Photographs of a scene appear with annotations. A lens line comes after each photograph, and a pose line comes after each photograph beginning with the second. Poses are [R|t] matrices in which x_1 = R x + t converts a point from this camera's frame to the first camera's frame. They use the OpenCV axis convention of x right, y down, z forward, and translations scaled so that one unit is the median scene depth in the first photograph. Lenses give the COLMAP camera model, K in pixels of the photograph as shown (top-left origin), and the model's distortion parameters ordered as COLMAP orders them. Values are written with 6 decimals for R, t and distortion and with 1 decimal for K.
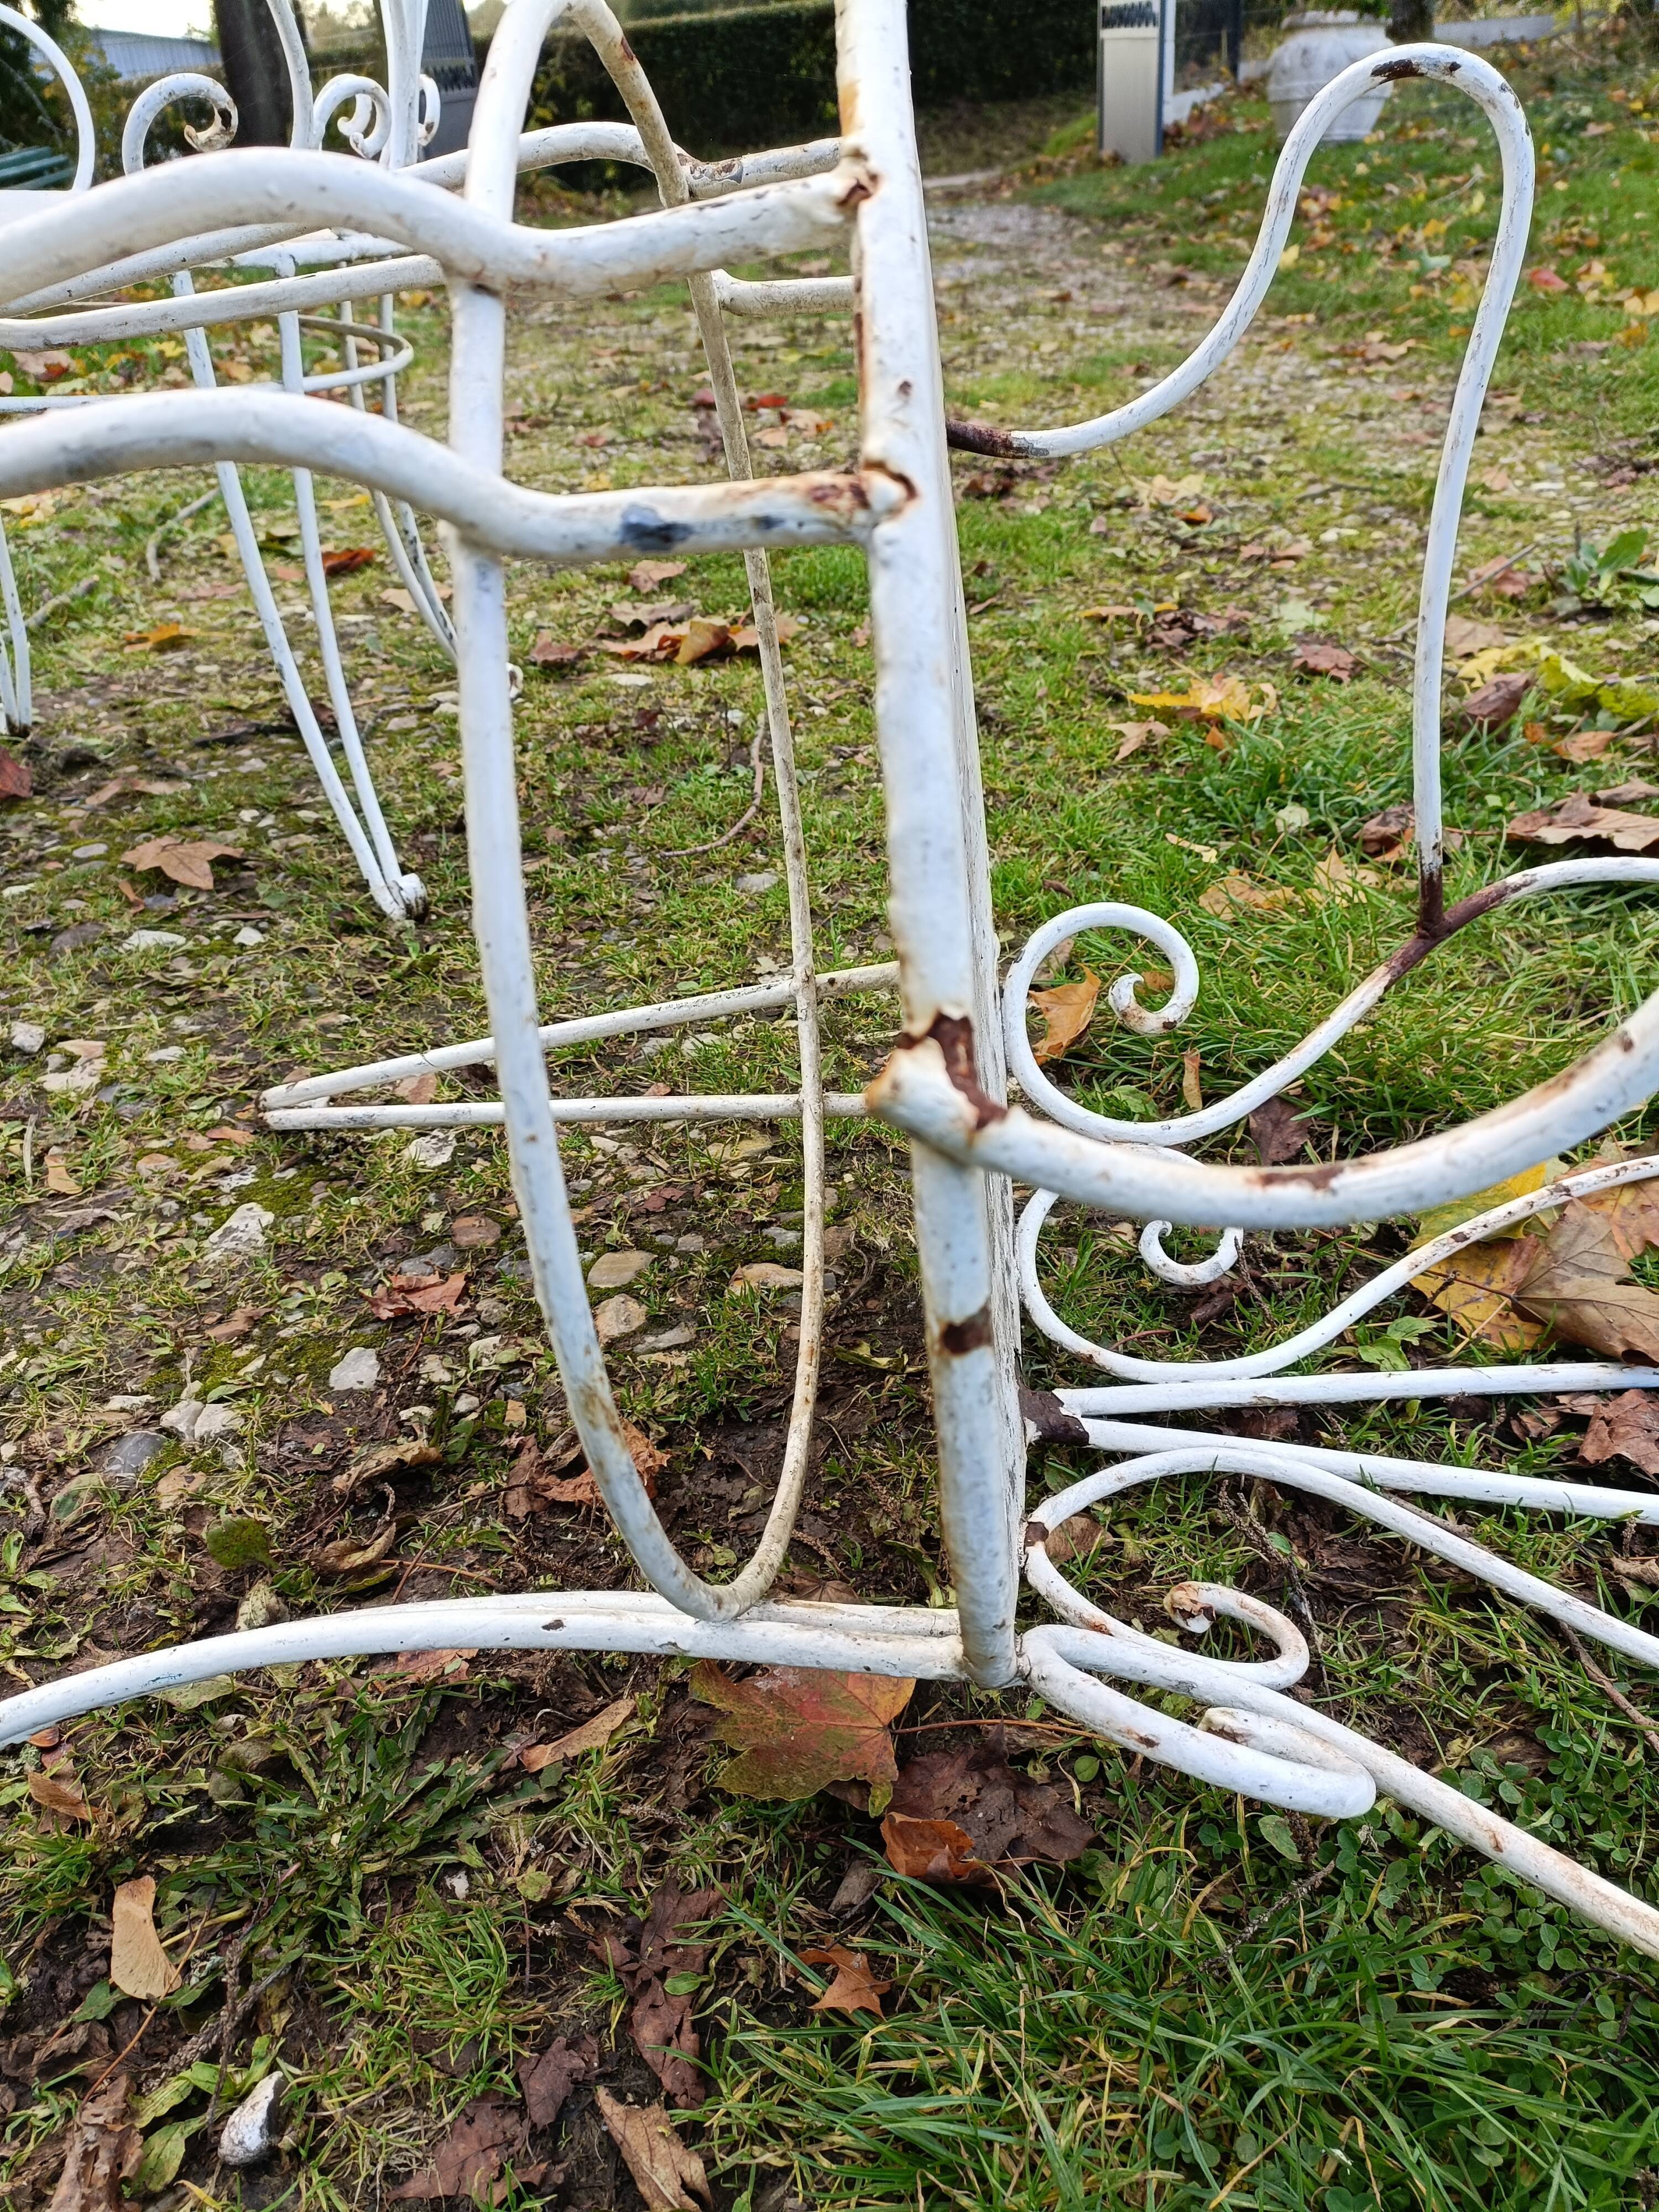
lens RADIAL K [[1637.3, 0, 826.2], [0, 1637.3, 1098.1], [0, 0, 1]] dist [0.057307, -0.069744]
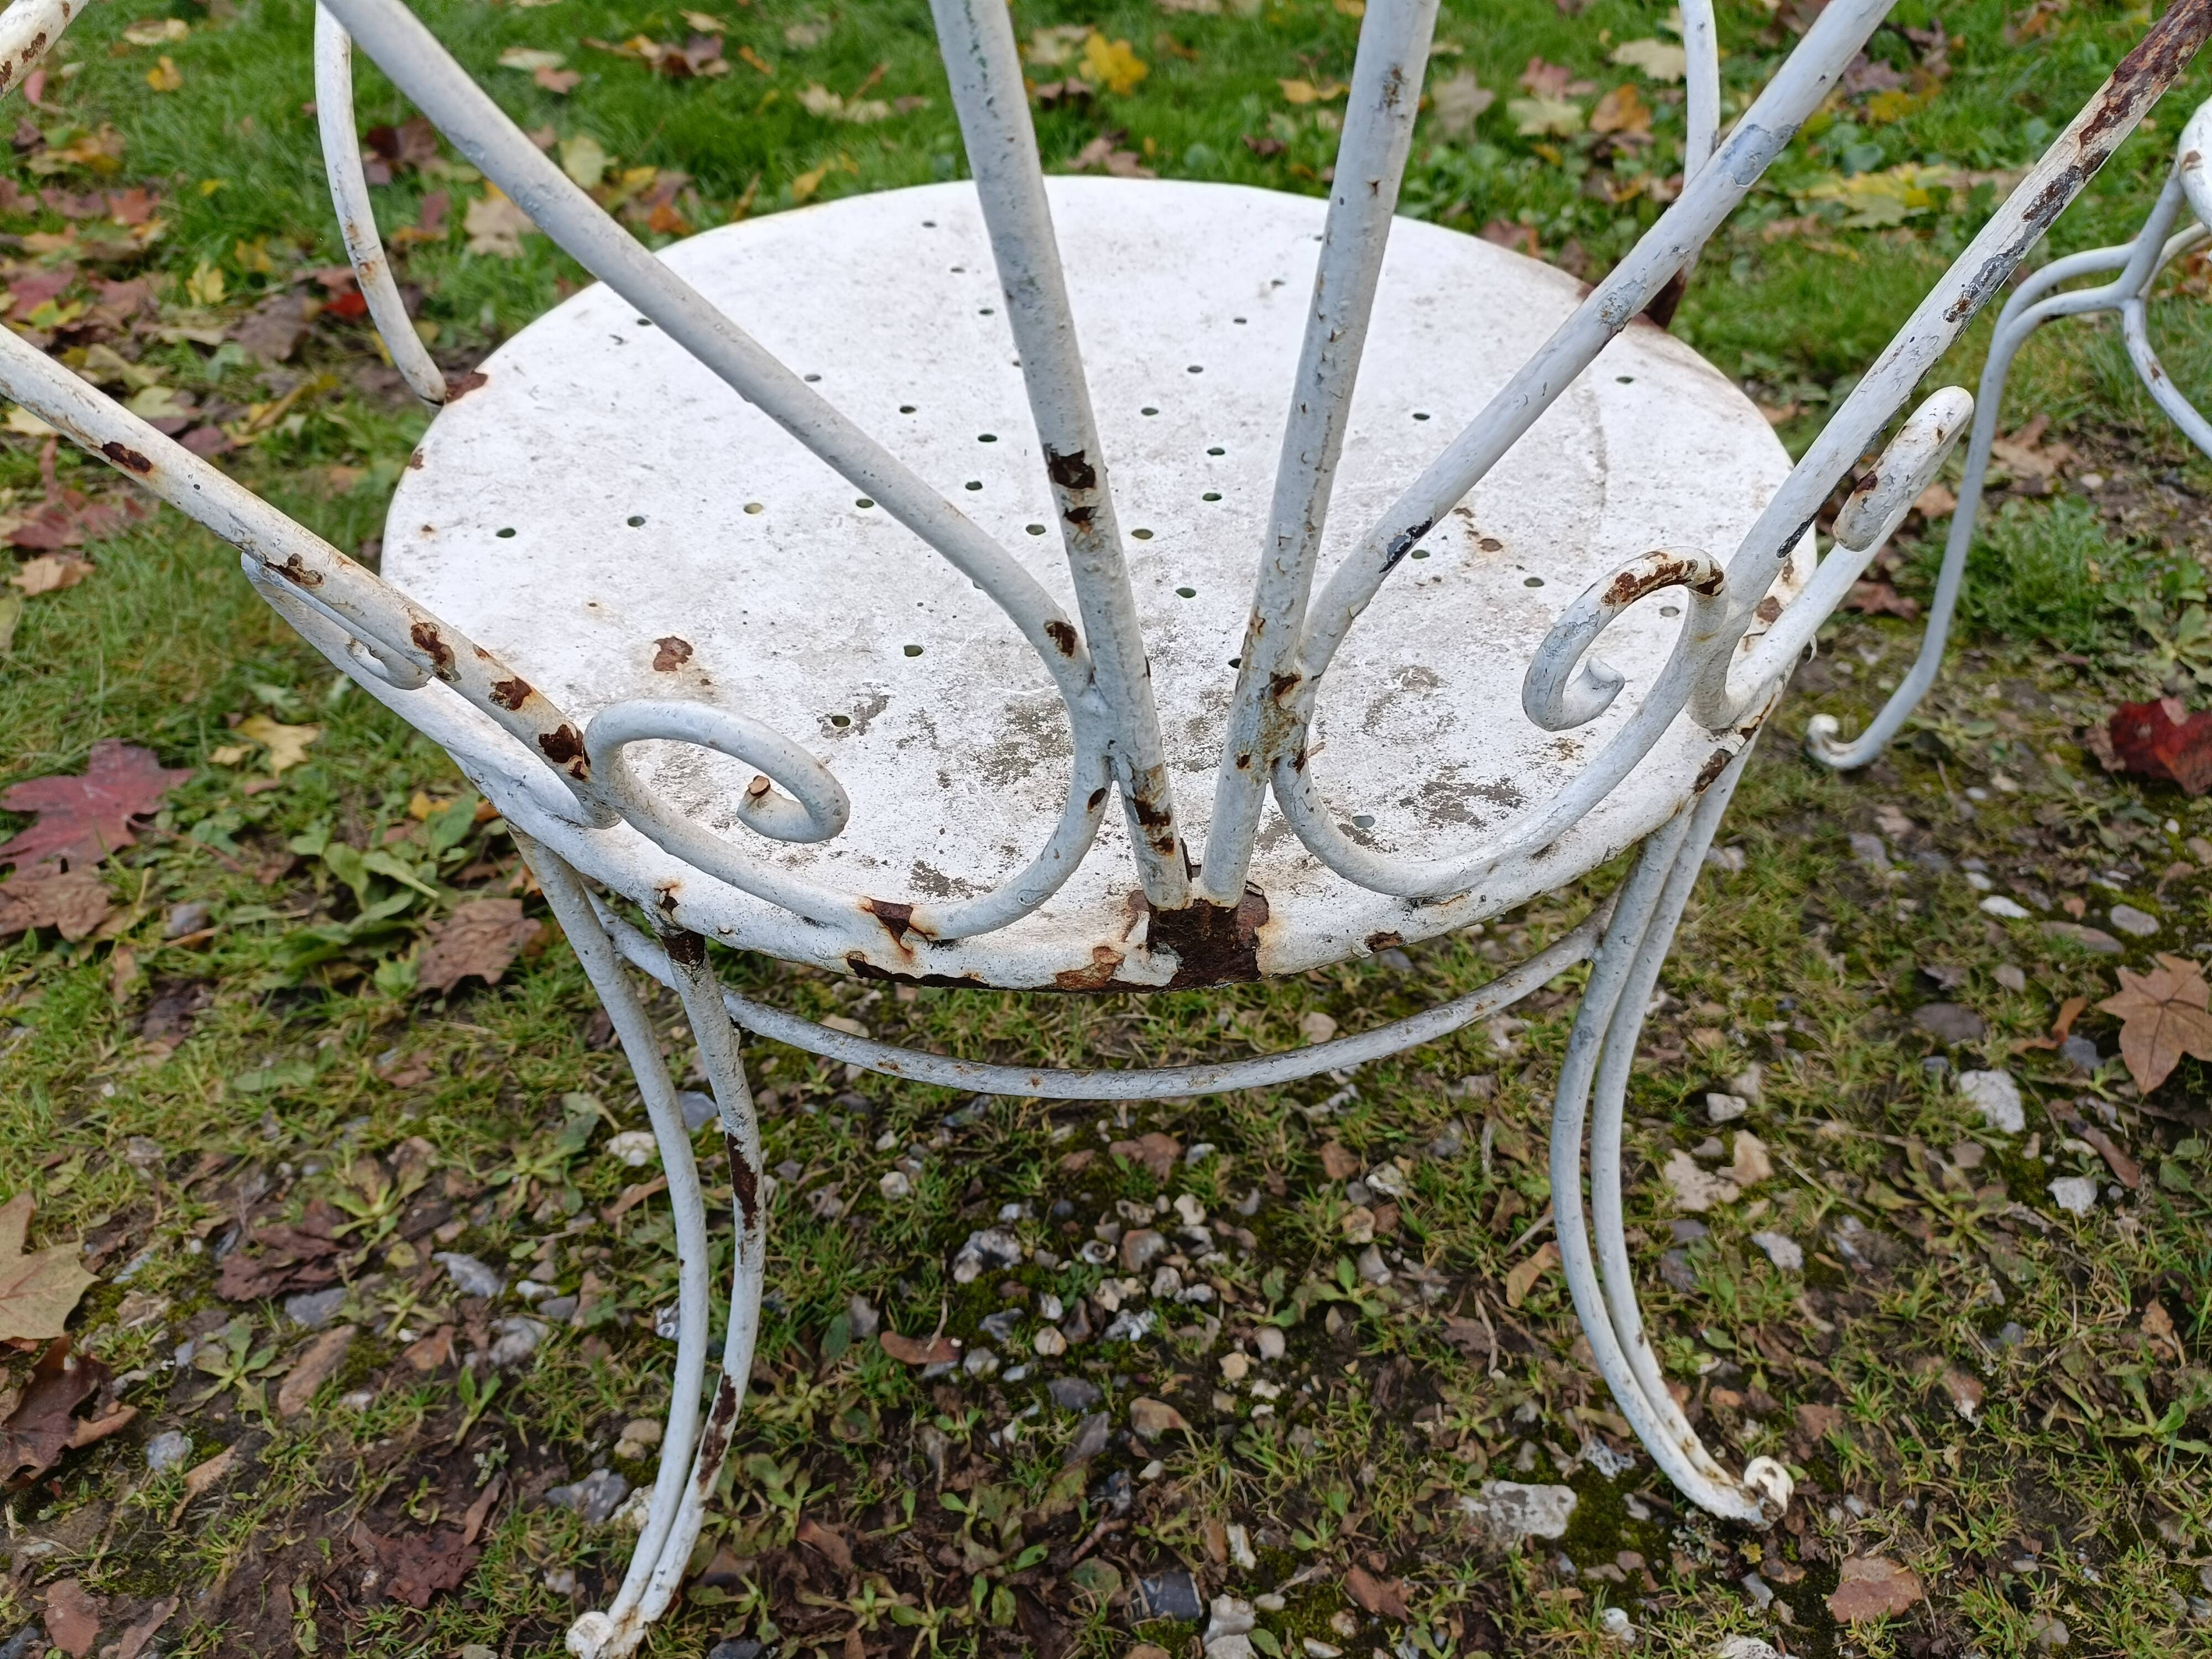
lens RADIAL K [[1632.2, 0, 1103.7], [0, 1632.2, 832.2], [0, 0, 1]] dist [0.059518, -0.070726]
pose [[0.205516, 0.665241, -0.717786, -0.015753], [-0.505874, 0.700069, 0.503979, -0.477886], [0.837768, 0.259534, 0.480403, 0.296998]]
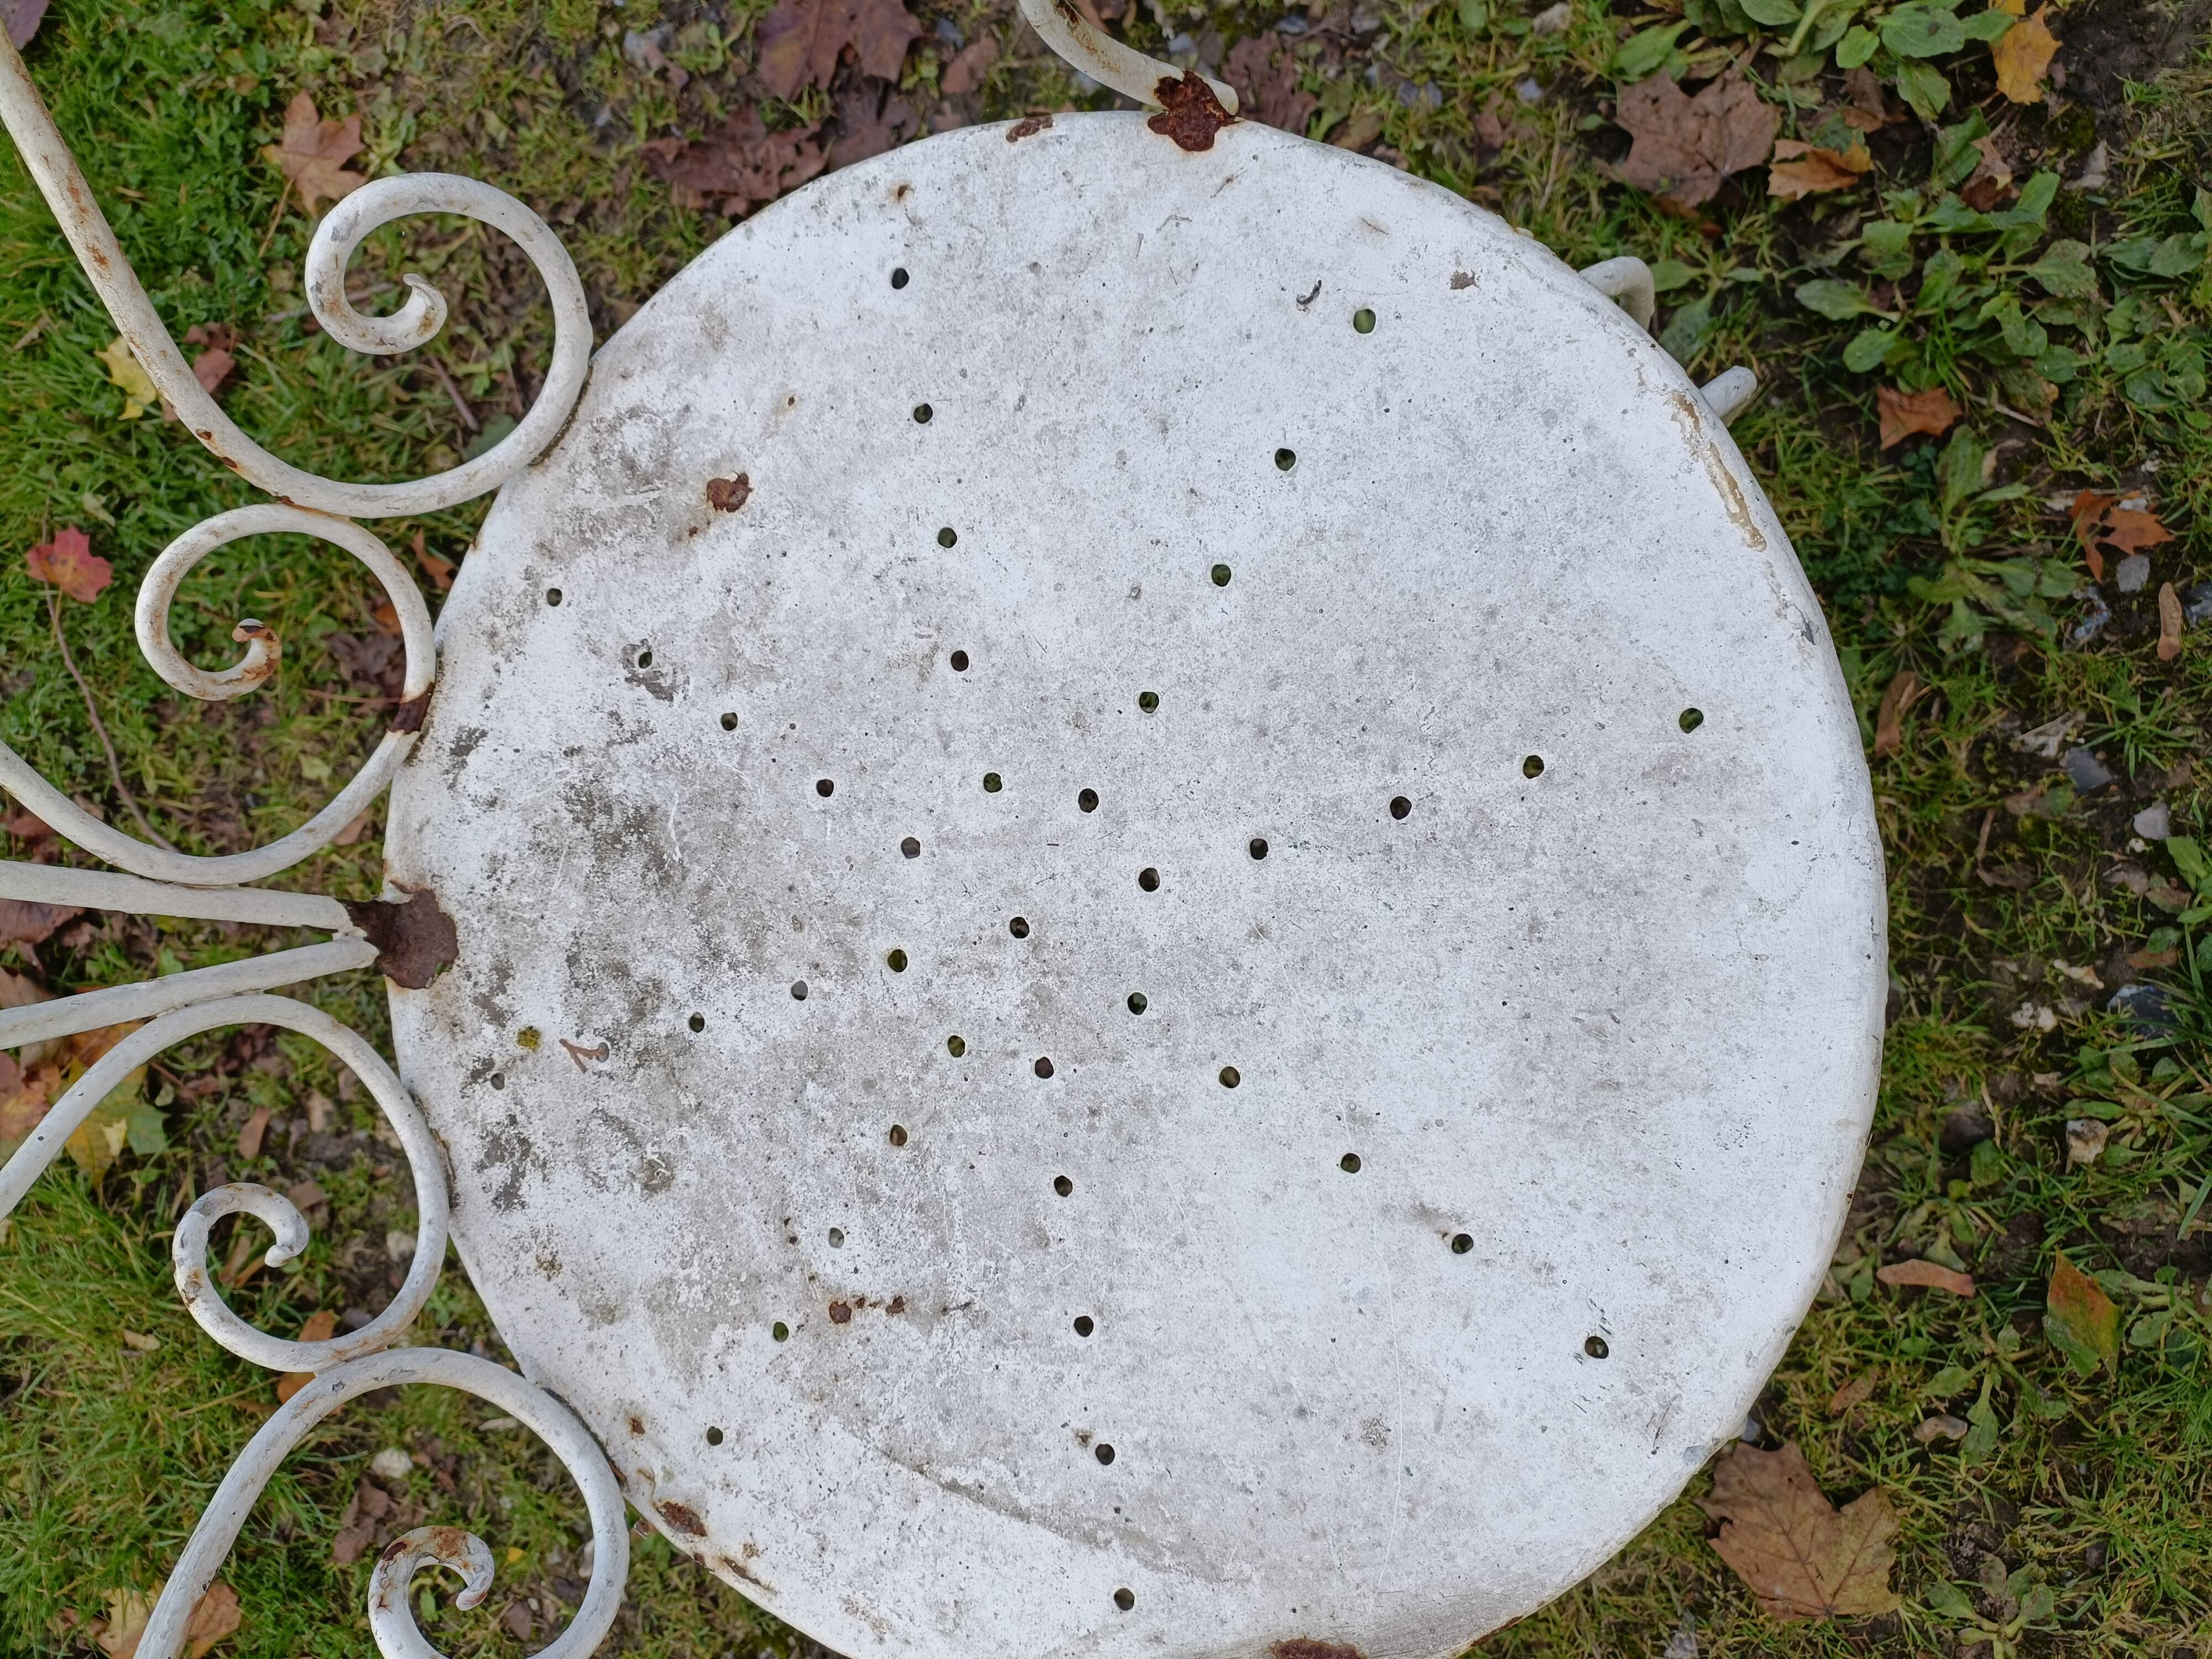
lens RADIAL K [[1634.7, 0, 1100.9], [0, 1634.7, 836.5], [0, 0, 1]] dist [0.065063, -0.080075]
pose [[-0.932540, 0.125066, 0.338715, -0.844772], [0.219998, -0.547041, 0.807680, -0.692992], [0.286304, 0.827711, 0.482623, 0.280161]]
